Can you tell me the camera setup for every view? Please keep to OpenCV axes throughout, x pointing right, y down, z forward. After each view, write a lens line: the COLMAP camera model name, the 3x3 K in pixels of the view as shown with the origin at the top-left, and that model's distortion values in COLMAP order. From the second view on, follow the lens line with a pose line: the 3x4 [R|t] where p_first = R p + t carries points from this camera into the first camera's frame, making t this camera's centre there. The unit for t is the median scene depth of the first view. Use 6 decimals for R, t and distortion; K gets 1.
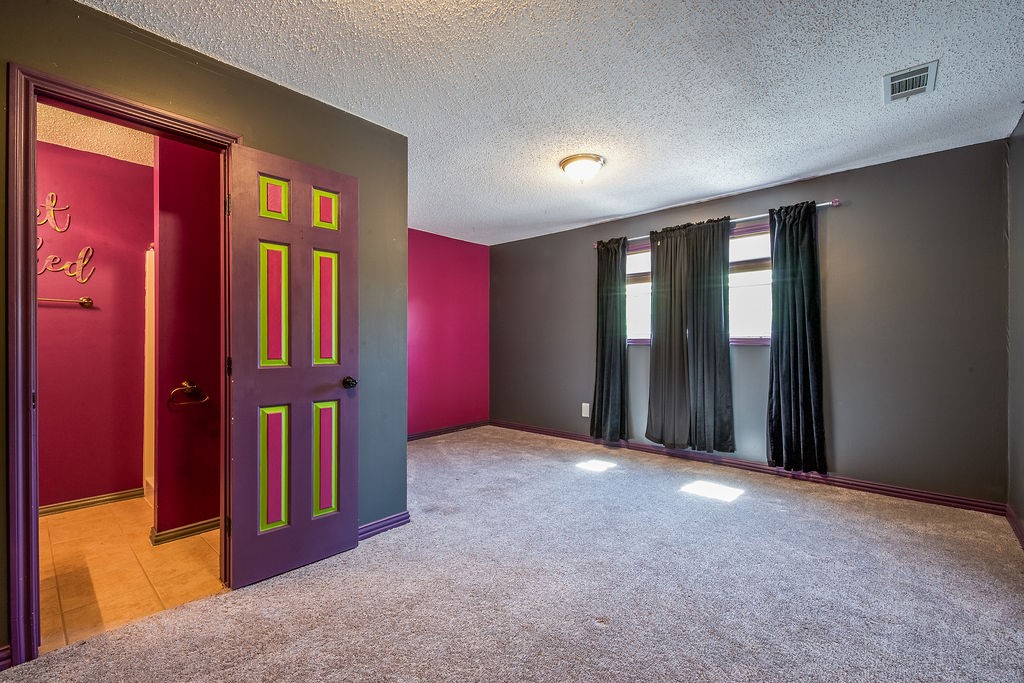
lens RADIAL K [[441.1, 0, 509.5], [0, 441.1, 345.7], [0, 0, 1]] dist [0.008494, -0.005596]
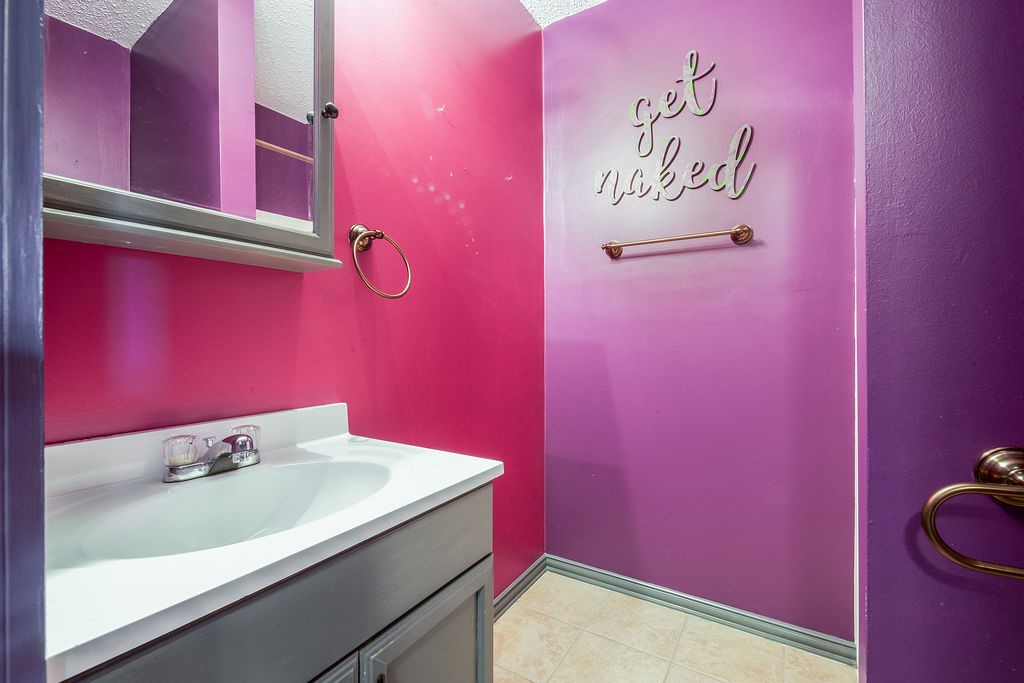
lens RADIAL K [[441.1, 0, 508.6], [0, 441.1, 340.0], [0, 0, 1]] dist [0.008494, -0.005596]
pose [[0.175378, -0.000112, -0.984501, -0.500388], [0.009378, 0.999955, 0.001557, 0.024057], [0.984457, -0.009505, 0.175371, 0.647845]]
